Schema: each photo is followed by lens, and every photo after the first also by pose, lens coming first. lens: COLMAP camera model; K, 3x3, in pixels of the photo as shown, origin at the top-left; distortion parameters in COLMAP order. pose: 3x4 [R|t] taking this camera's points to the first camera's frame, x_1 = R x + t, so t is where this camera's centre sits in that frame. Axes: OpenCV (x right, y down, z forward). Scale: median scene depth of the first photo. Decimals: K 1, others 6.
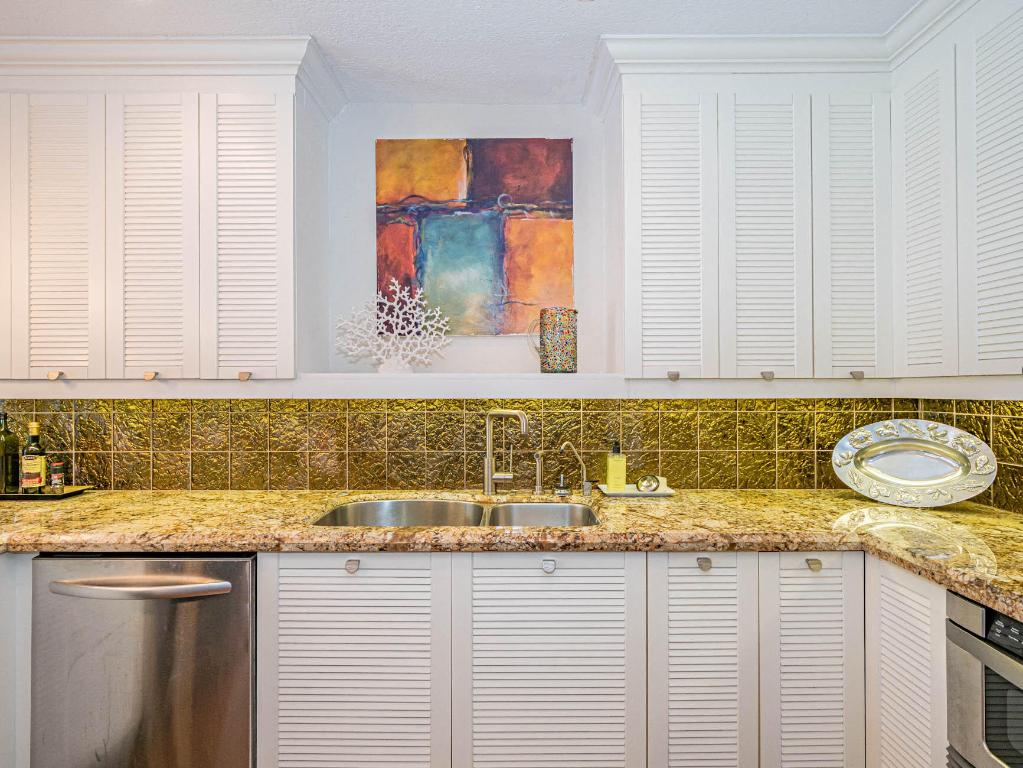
lens RADIAL K [[542.1, 0, 512.1], [0, 542.1, 387.9], [0, 0, 1]] dist [-0.010748, 0.002159]
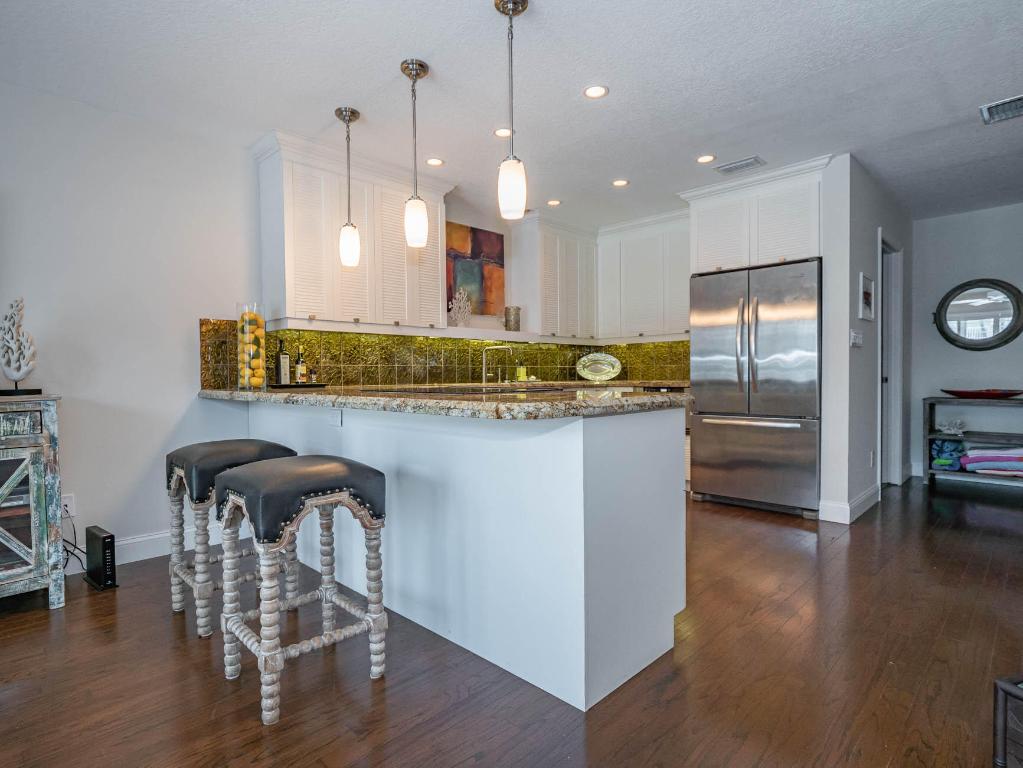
lens RADIAL K [[542.1, 0, 511.3], [0, 542.1, 383.8], [0, 0, 1]] dist [-0.010748, 0.002159]
pose [[0.710321, -0.017194, 0.703667, -1.561548], [0.002131, 0.999750, 0.022278, 0.142784], [-0.703874, -0.014325, 0.710180, -0.727728]]
